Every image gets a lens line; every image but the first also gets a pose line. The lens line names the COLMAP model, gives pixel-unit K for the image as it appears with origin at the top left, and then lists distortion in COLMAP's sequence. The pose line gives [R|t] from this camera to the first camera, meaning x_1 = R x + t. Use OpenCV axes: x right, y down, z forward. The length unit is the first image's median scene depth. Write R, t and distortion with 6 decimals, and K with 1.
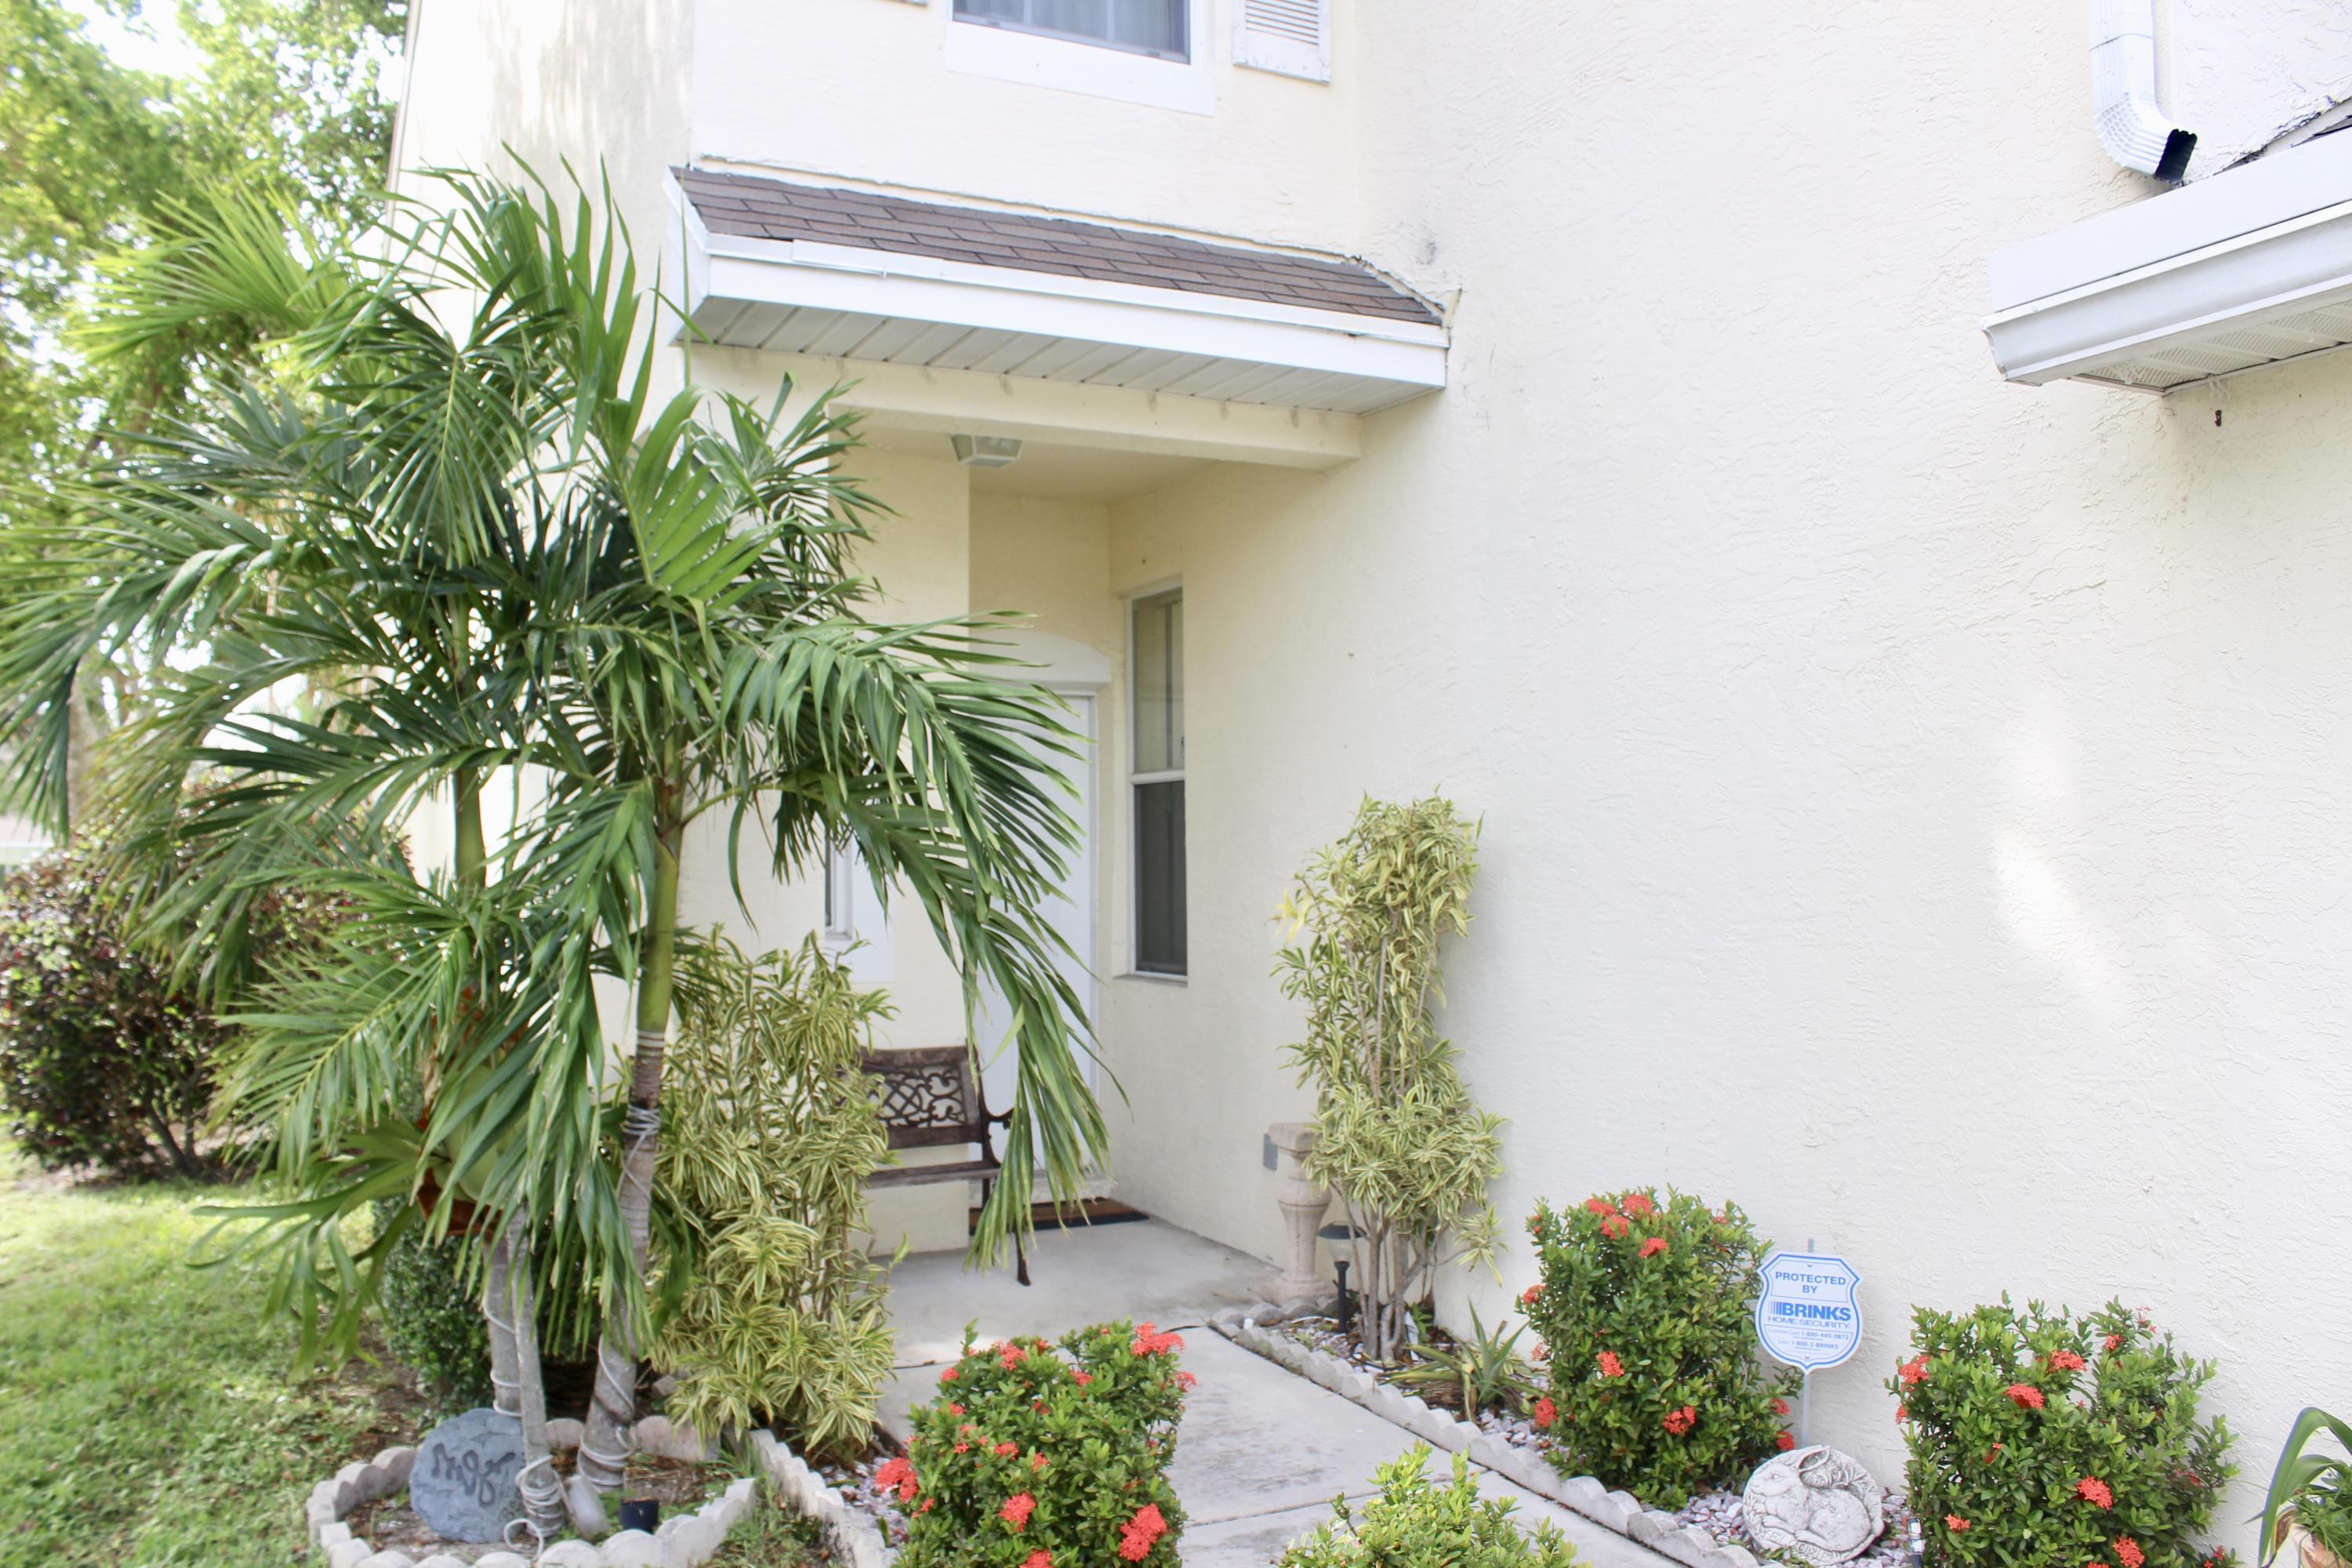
lens RADIAL K [[1969.5, 0, 1180.1], [0, 1969.5, 797.8], [0, 0, 1]] dist [-0.163476, 0.140741]
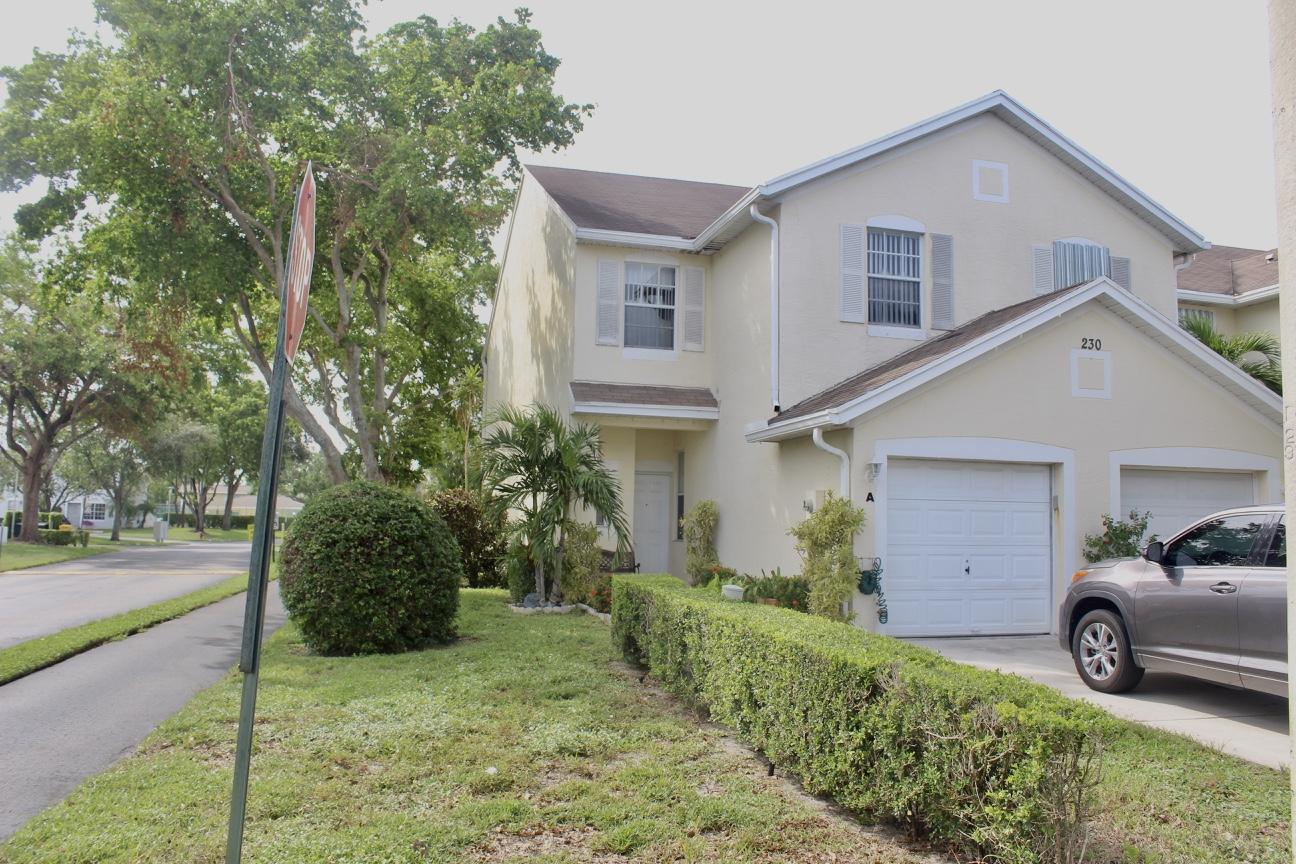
lens RADIAL K [[1085.2, 0, 649.0], [0, 1085.2, 429.2], [0, 0, 1]] dist [-0.163476, 0.140741]
pose [[0.979997, 0.004317, -0.198964, 0.679302], [-0.018060, 0.997569, -0.067308, 0.009773], [0.198189, 0.069555, 0.977693, -2.336041]]
